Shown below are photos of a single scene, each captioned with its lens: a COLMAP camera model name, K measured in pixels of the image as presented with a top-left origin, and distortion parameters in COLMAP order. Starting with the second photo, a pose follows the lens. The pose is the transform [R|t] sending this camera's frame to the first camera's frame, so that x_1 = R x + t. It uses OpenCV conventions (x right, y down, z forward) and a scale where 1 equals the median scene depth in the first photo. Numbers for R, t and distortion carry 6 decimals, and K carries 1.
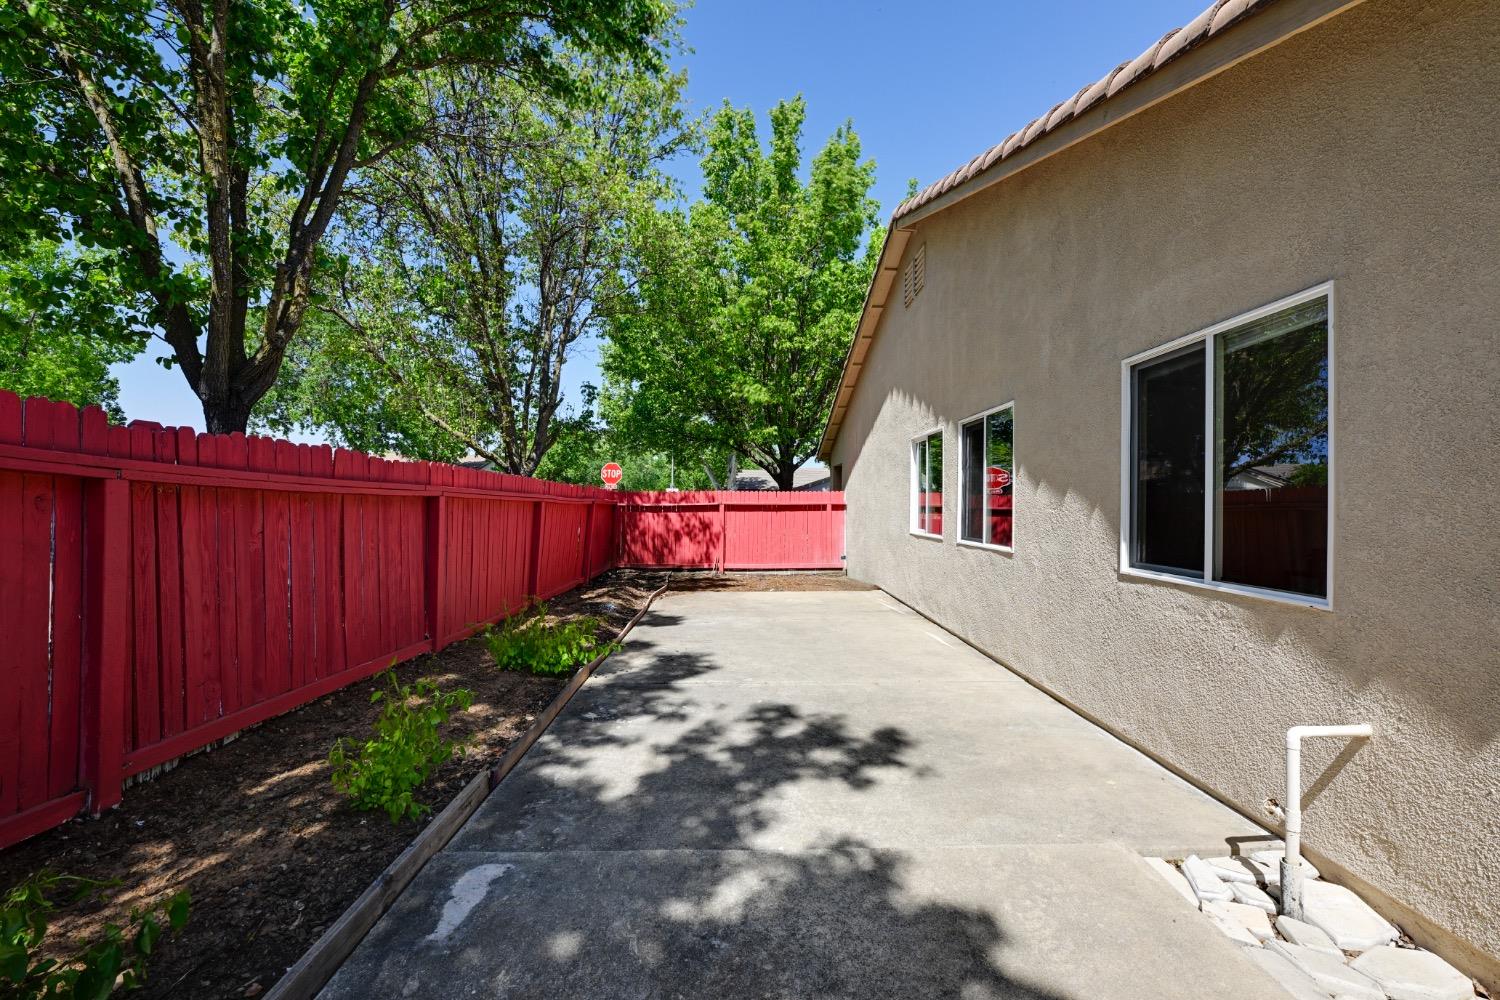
lens RADIAL K [[589.5, 0, 750.0], [0, 589.5, 500.0], [0, 0, 1]] dist [-0.000138, -0.000090]
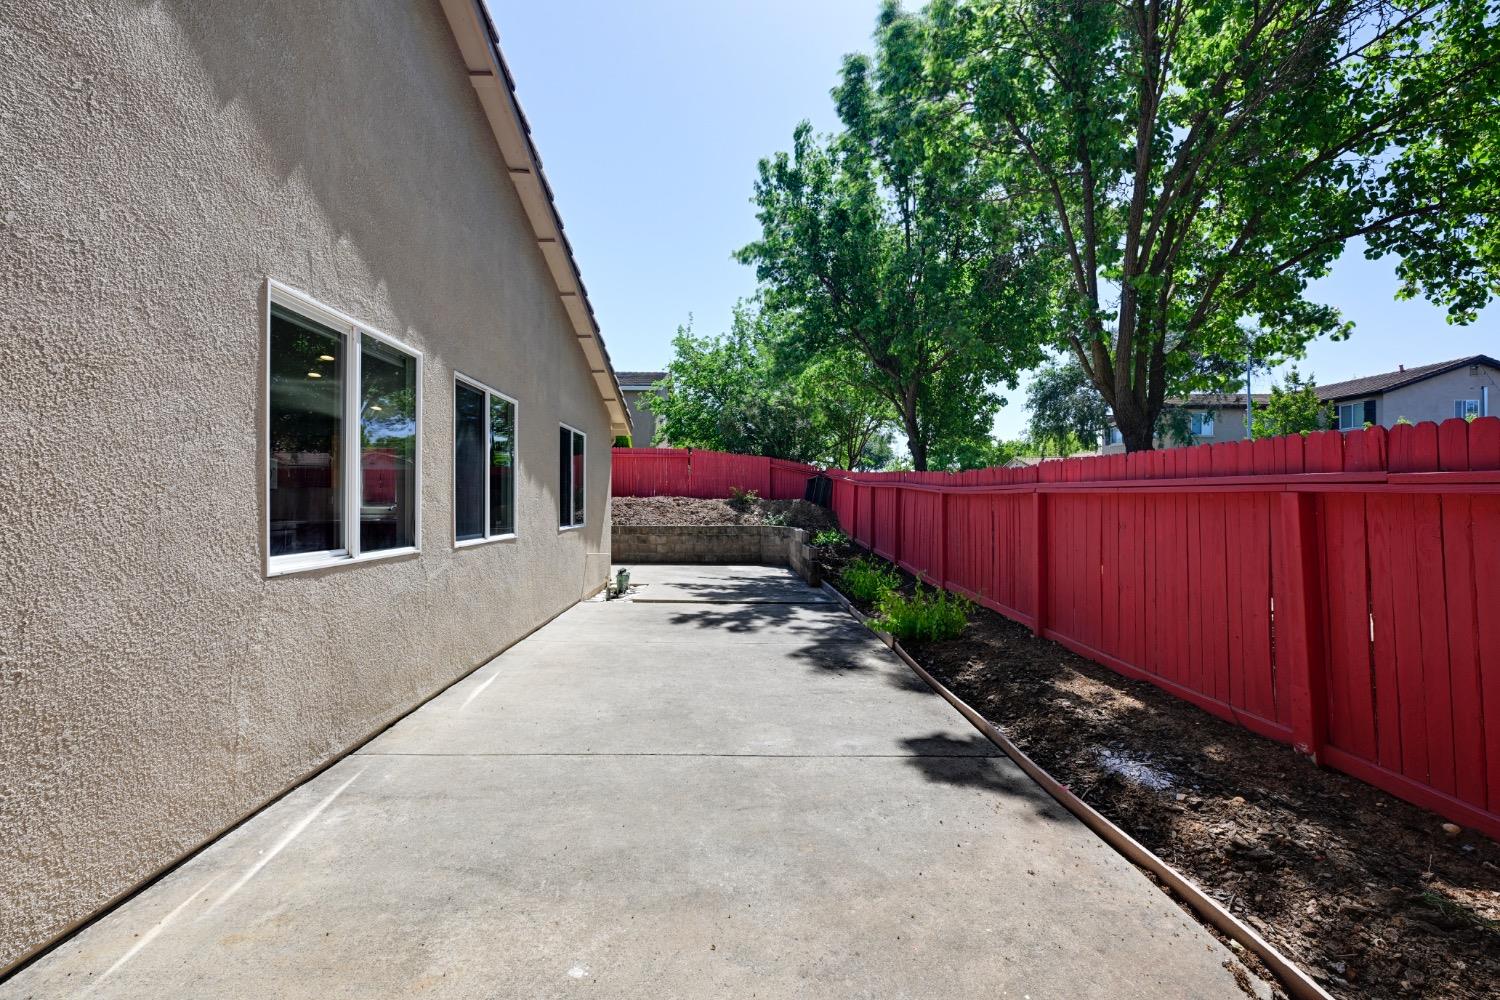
lens RADIAL K [[589.5, 0, 750.0], [0, 589.5, 500.0], [0, 0, 1]] dist [-0.000138, -0.000090]
pose [[-0.998144, -0.015141, -0.058983, 0.105249], [-0.014110, 0.999741, -0.017846, 0.043037], [0.059238, -0.016981, -0.998099, 2.417160]]
